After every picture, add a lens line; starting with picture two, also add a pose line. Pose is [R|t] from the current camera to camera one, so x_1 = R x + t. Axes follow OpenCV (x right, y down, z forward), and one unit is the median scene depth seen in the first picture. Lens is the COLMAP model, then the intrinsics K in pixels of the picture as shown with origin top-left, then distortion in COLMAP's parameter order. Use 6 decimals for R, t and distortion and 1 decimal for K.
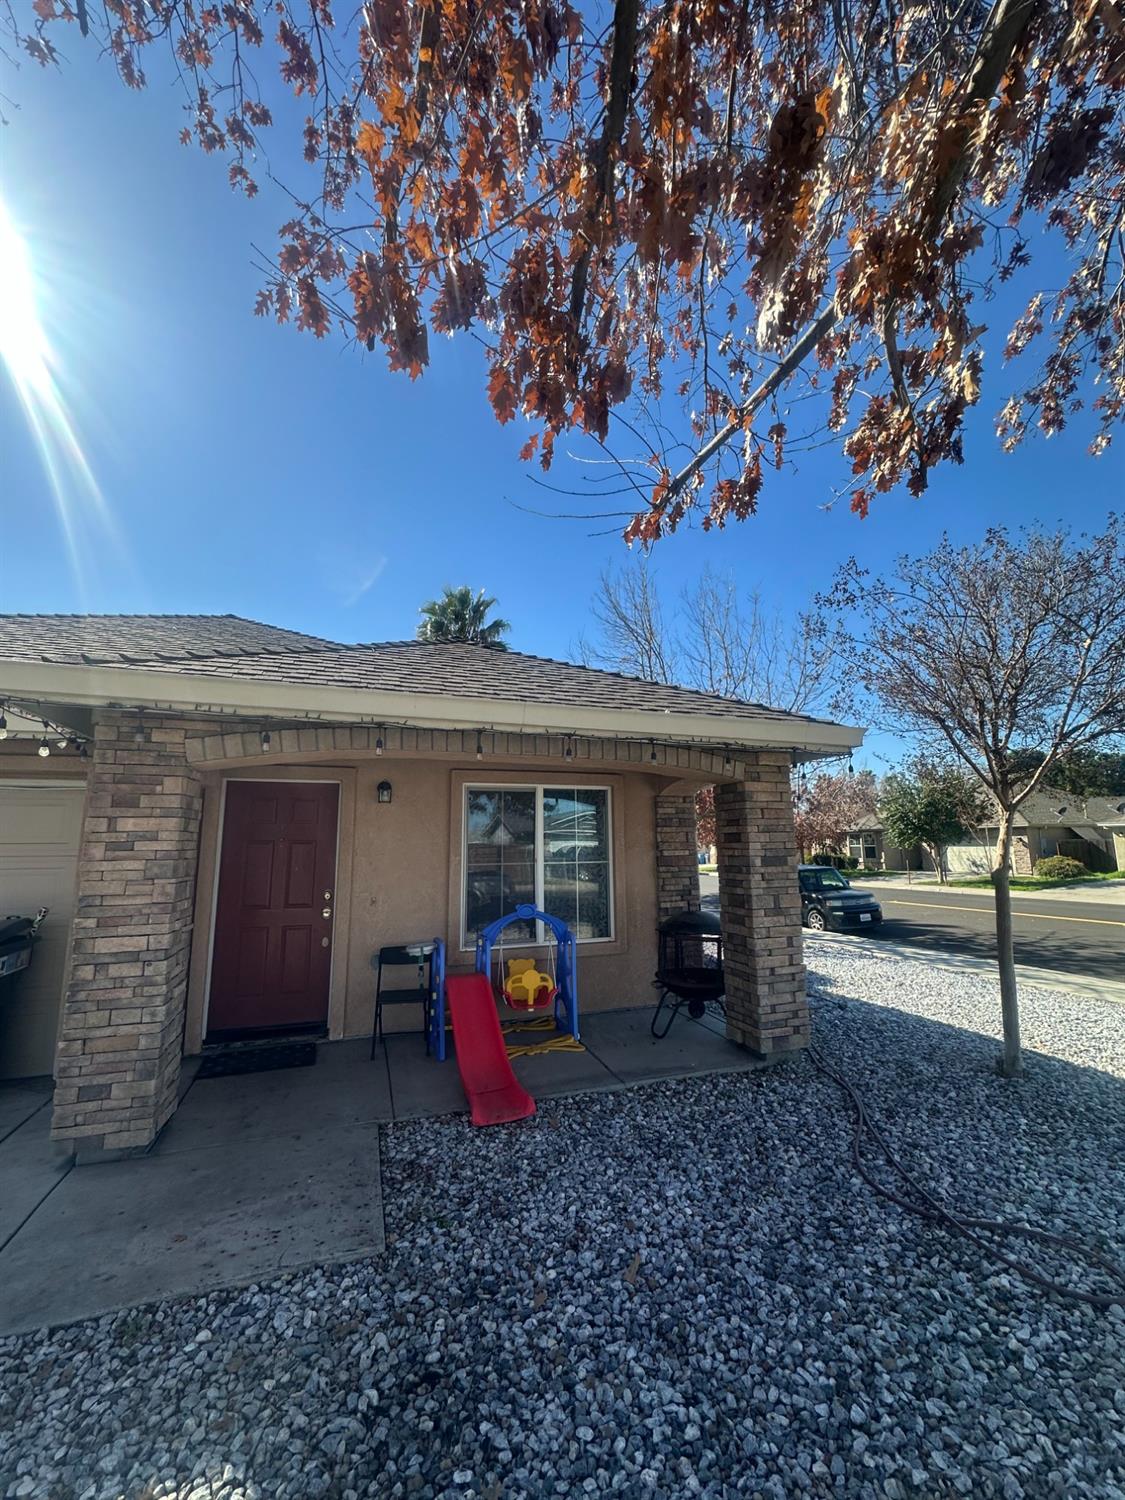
lens RADIAL K [[596.9, 0, 562.5], [0, 596.9, 750.0], [0, 0, 1]] dist [0.000517, 0.000119]
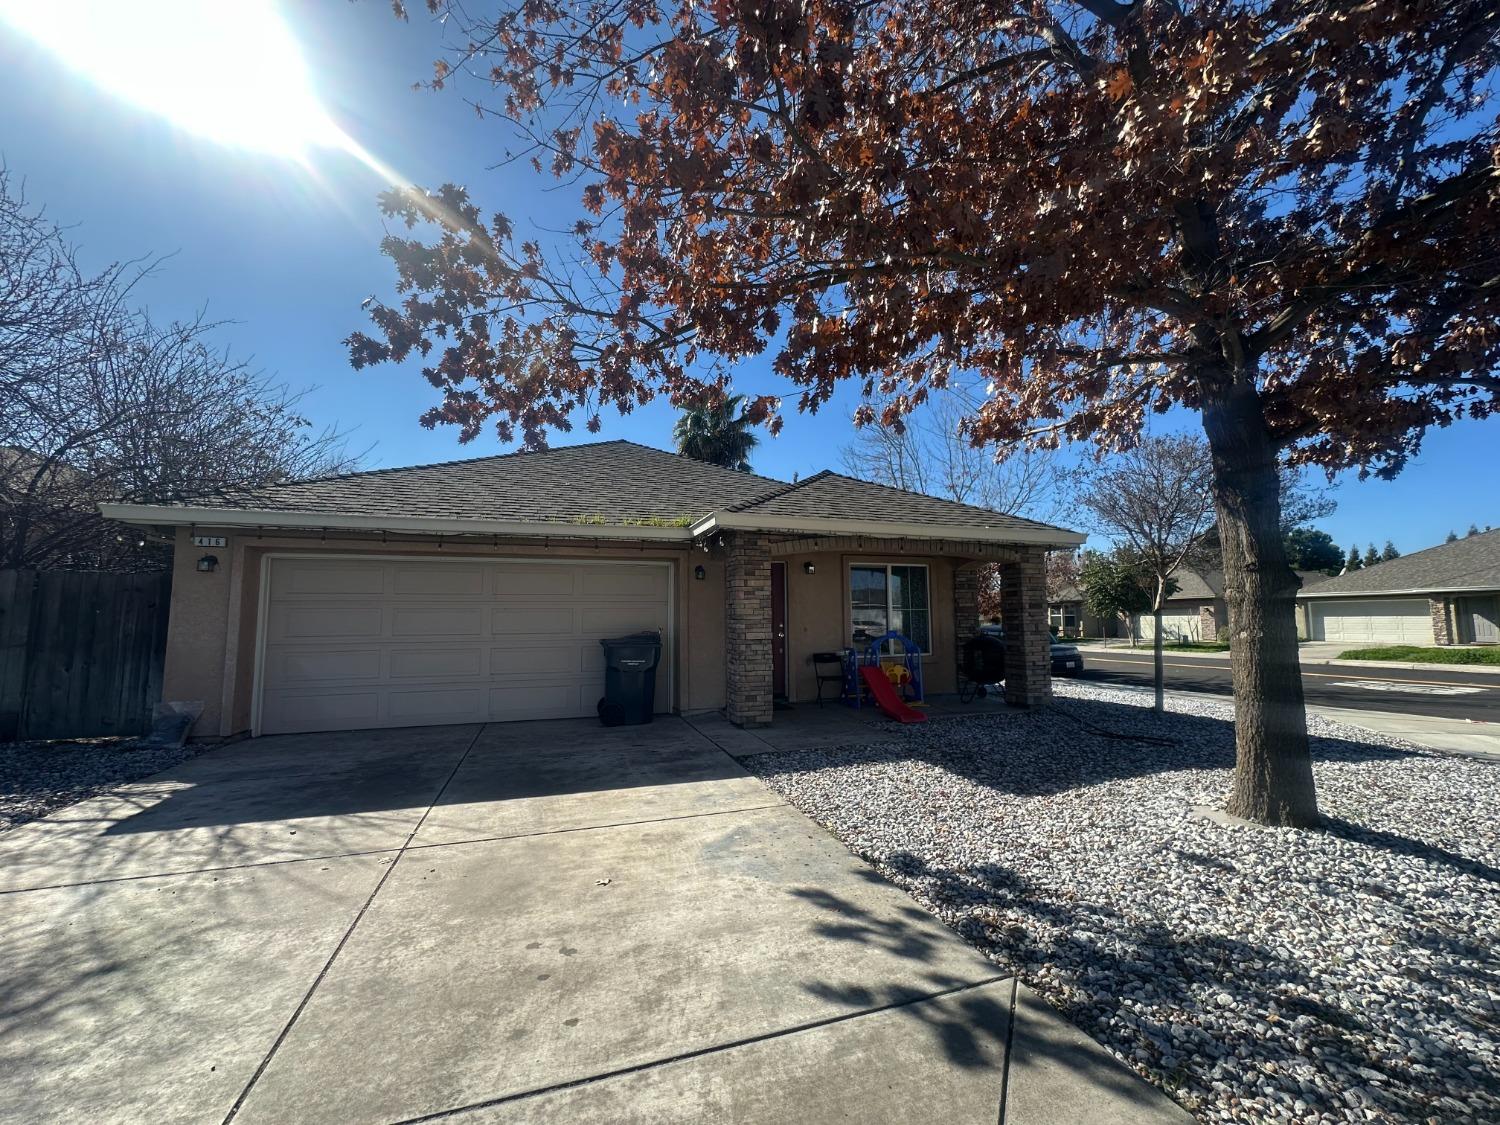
lens RADIAL K [[596.9, 0, 750.0], [0, 596.9, 562.5], [0, 0, 1]] dist [0.000517, 0.000119]
pose [[0.999902, 0.001215, -0.013925, -0.477152], [-0.000308, 0.997888, 0.064954, -0.063222], [0.013975, -0.064944, 0.997791, -0.802521]]
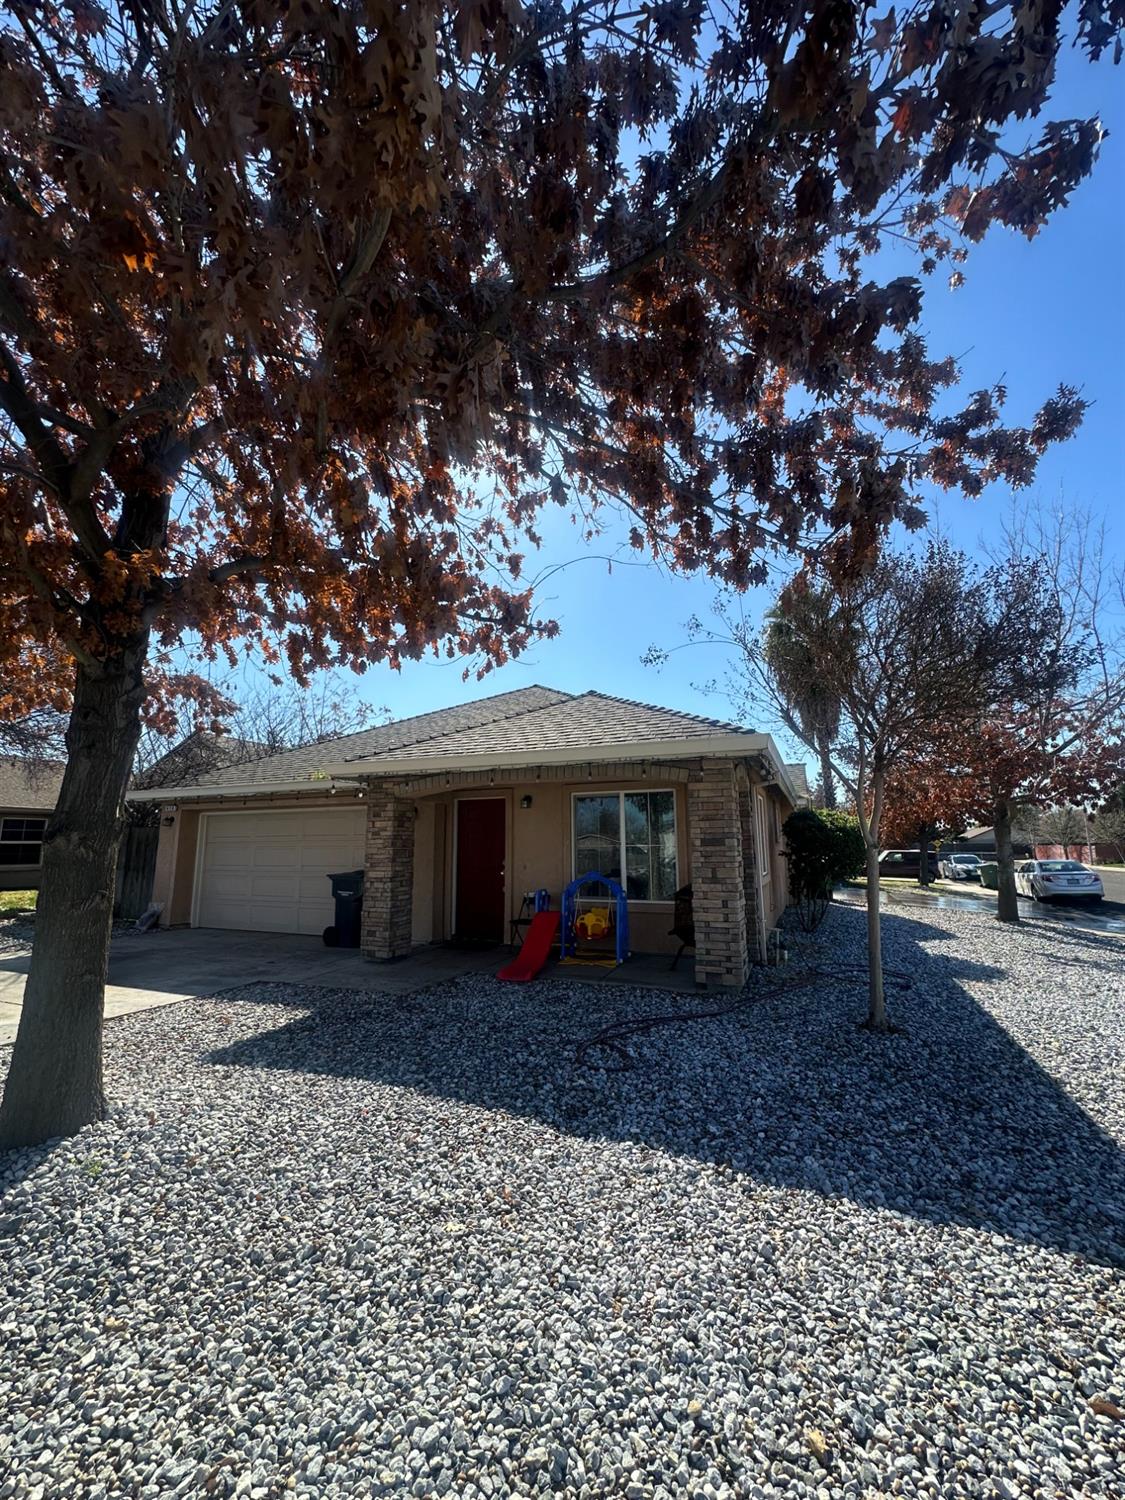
lens RADIAL K [[596.9, 0, 562.5], [0, 596.9, 750.0], [0, 0, 1]] dist [0.000517, 0.000119]
pose [[0.740536, -0.103889, -0.663938, 0.952837], [0.107681, 0.993556, -0.035361, -0.003272], [0.663333, -0.045308, 0.746951, -0.177926]]
